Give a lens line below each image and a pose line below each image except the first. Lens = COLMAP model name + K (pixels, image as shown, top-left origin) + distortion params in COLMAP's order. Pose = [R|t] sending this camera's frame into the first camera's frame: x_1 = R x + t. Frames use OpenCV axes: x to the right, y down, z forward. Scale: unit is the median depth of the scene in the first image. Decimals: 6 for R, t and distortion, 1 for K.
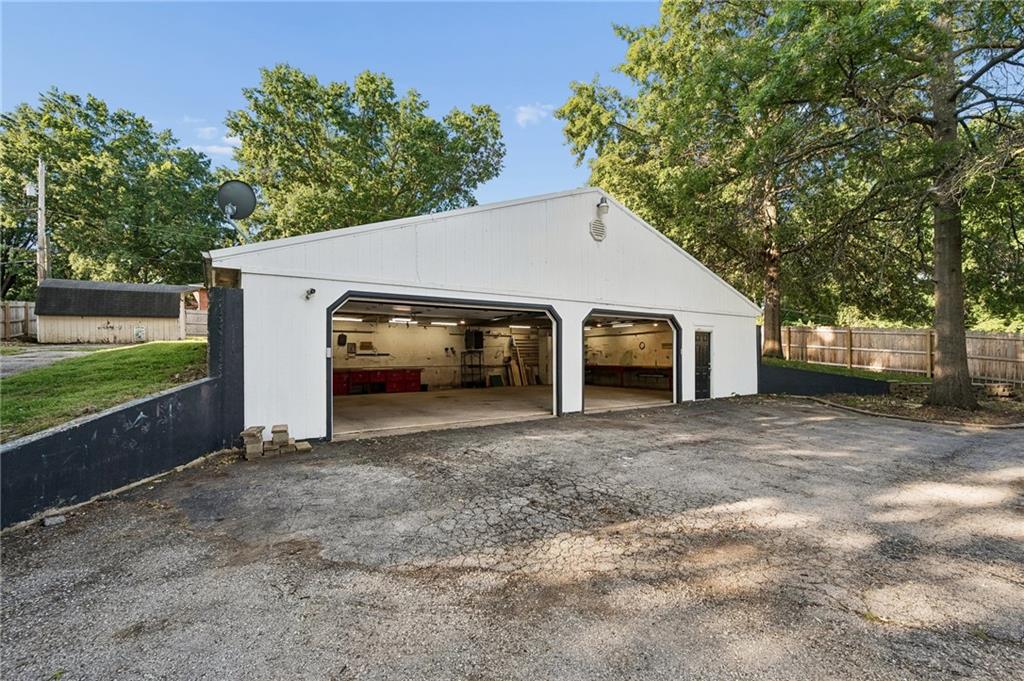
lens RADIAL K [[440.1, 0, 505.6], [0, 440.1, 358.2], [0, 0, 1]] dist [0.001619, 0.000263]
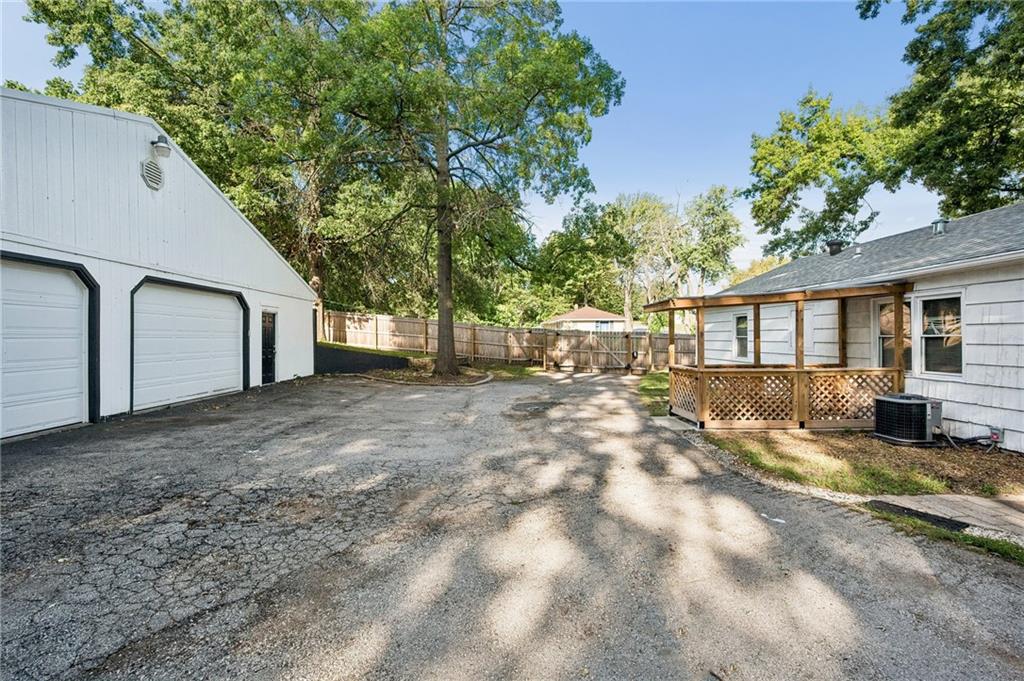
lens RADIAL K [[462.6, 0, 512.0], [0, 462.6, 338.0], [0, 0, 1]] dist [-0.008617, 0.000140]
pose [[0.515581, 0.000923, 0.856840, -0.155636], [0.006582, 0.999966, -0.005038, 0.003883], [-0.856815, 0.008237, 0.515558, 0.043602]]
